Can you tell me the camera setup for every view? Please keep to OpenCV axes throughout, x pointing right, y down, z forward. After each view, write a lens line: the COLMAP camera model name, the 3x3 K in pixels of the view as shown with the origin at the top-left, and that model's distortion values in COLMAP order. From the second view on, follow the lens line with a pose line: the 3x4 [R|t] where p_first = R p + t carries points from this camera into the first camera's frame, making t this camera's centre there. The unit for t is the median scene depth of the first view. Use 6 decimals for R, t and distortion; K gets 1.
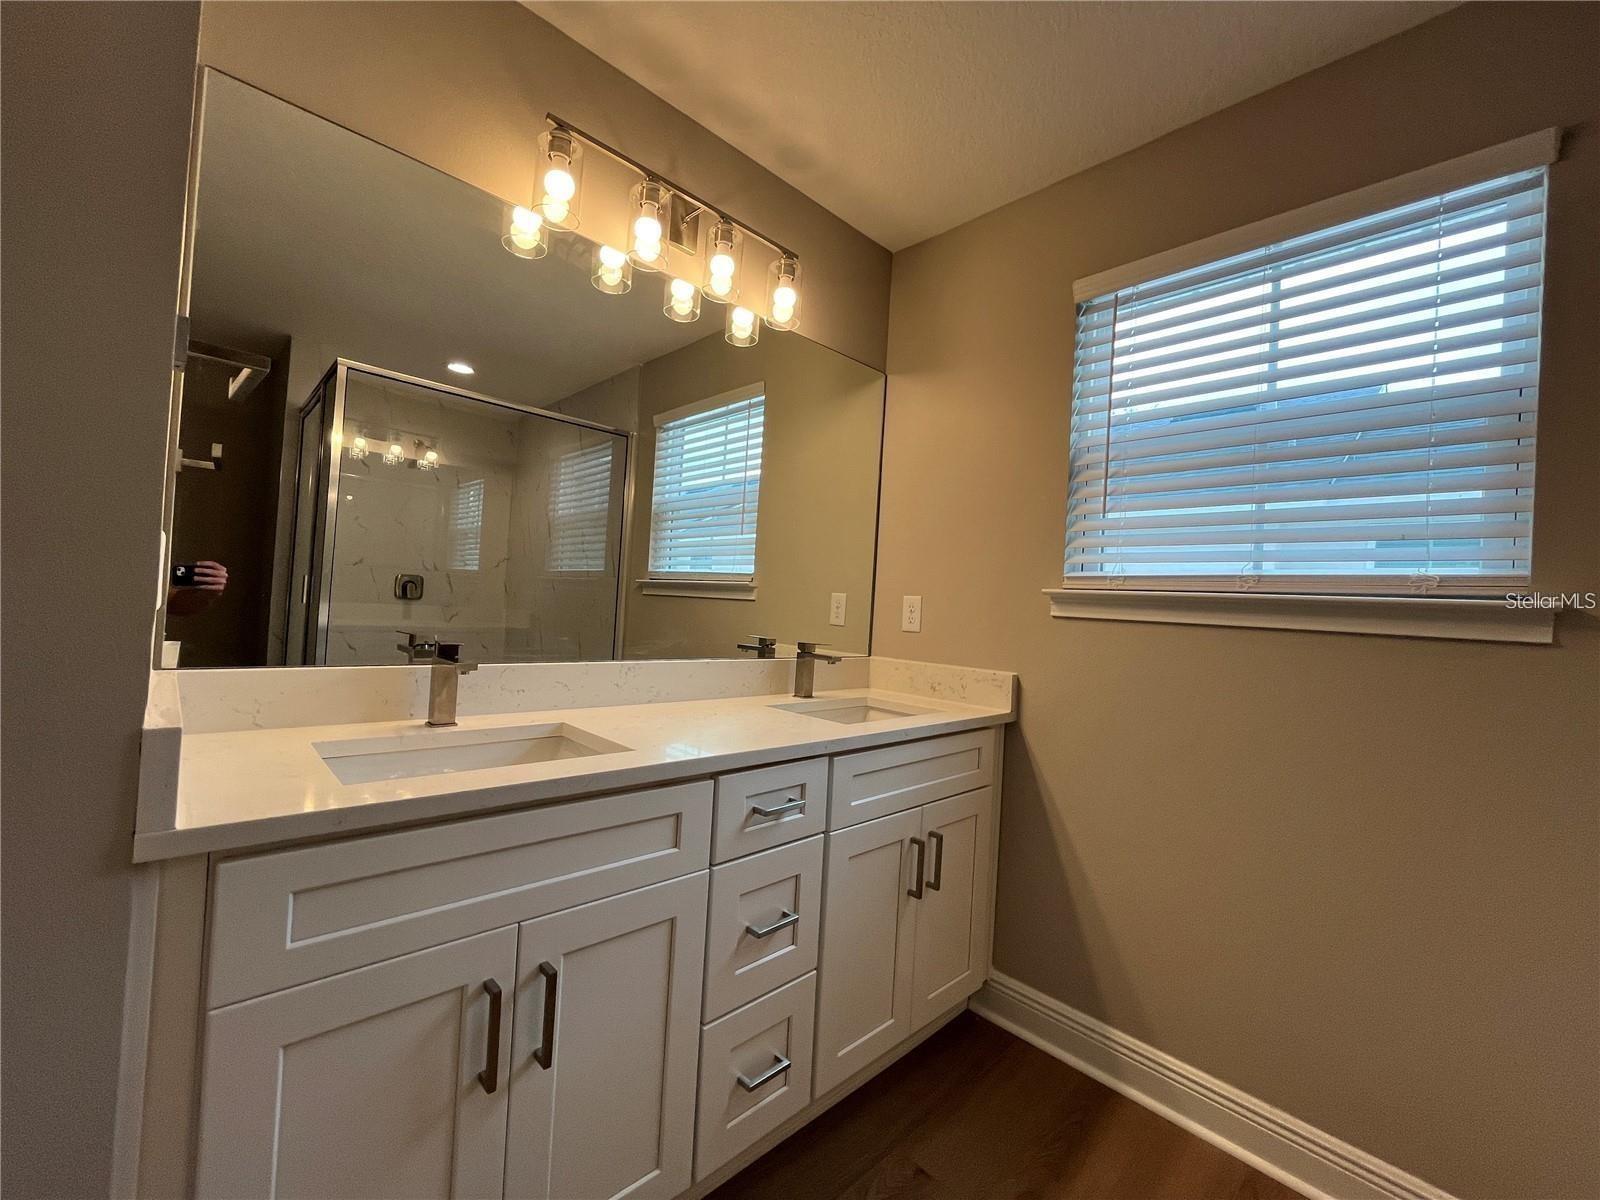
lens RADIAL K [[656.1, 0, 801.0], [0, 656.1, 596.3], [0, 0, 1]] dist [-0.004486, 0.001034]
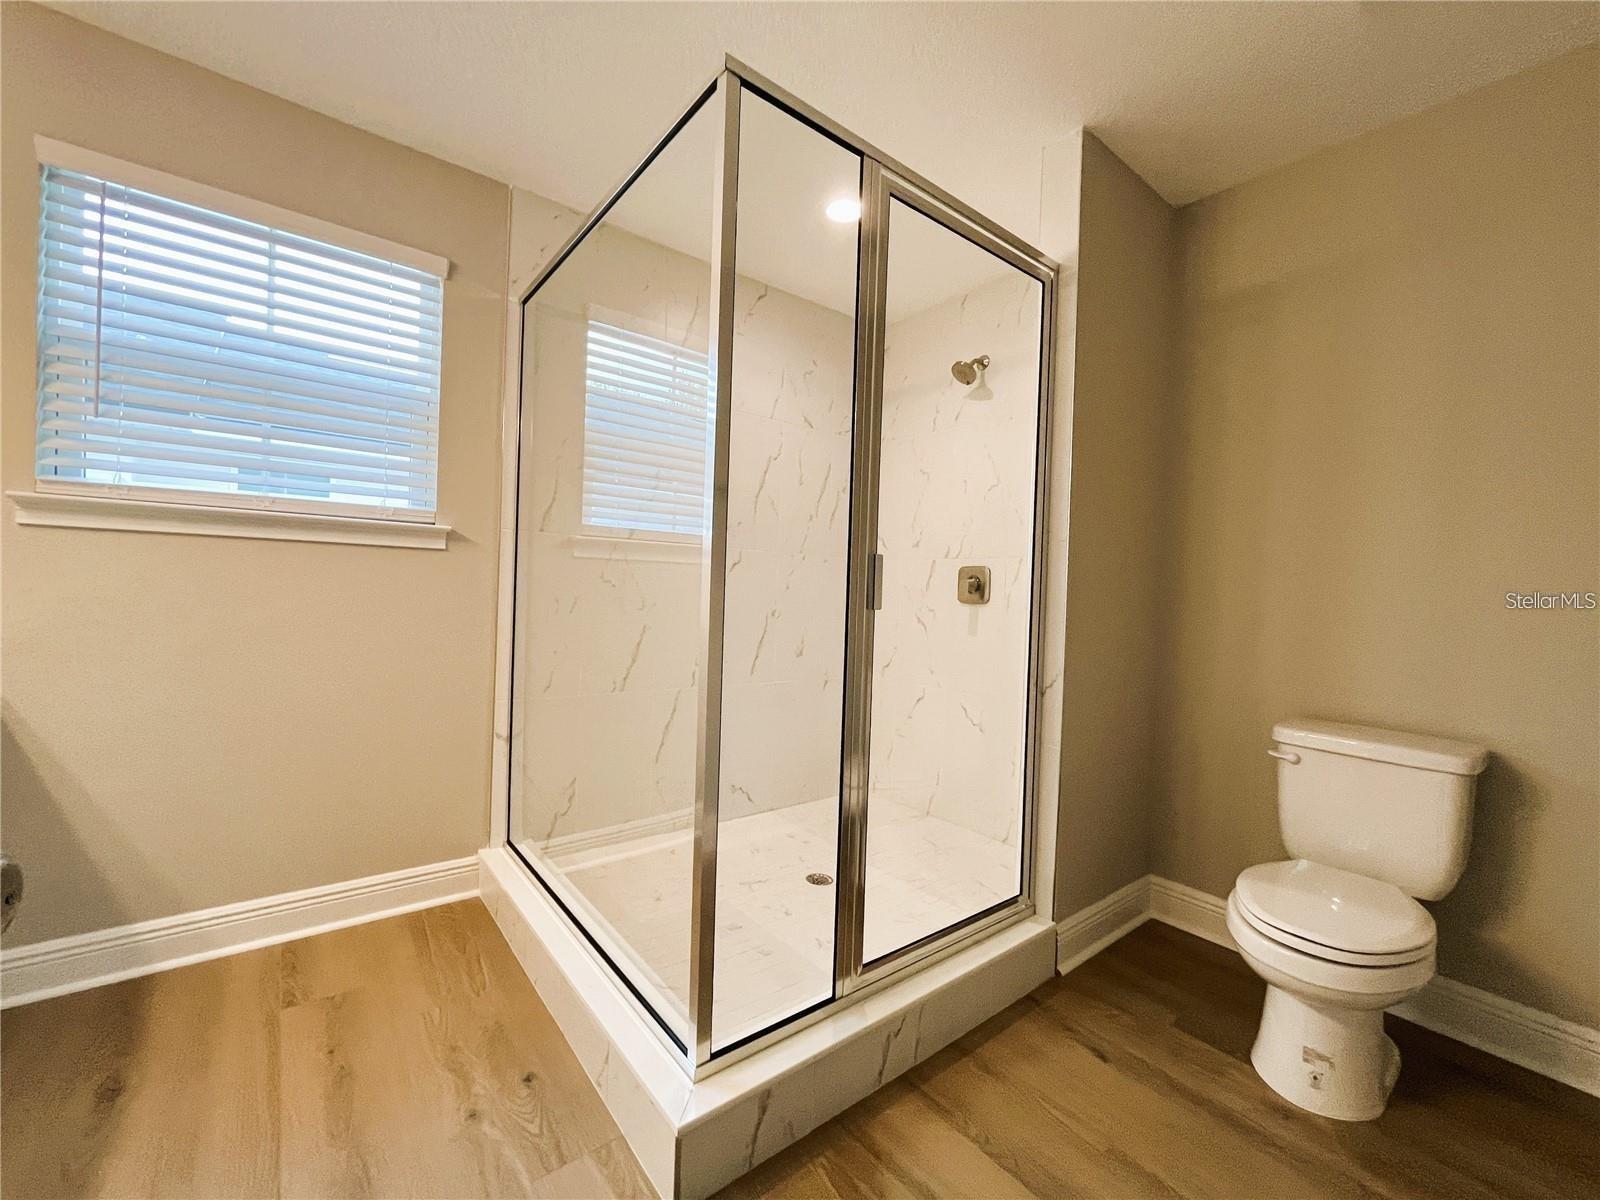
lens RADIAL K [[656.1, 0, 803.7], [0, 656.1, 595.4], [0, 0, 1]] dist [-0.004486, 0.001034]
pose [[0.090938, -0.067359, 0.993576, -0.427790], [-0.046243, 0.996348, 0.071779, 0.016558], [-0.994782, -0.052473, 0.087491, -0.123507]]
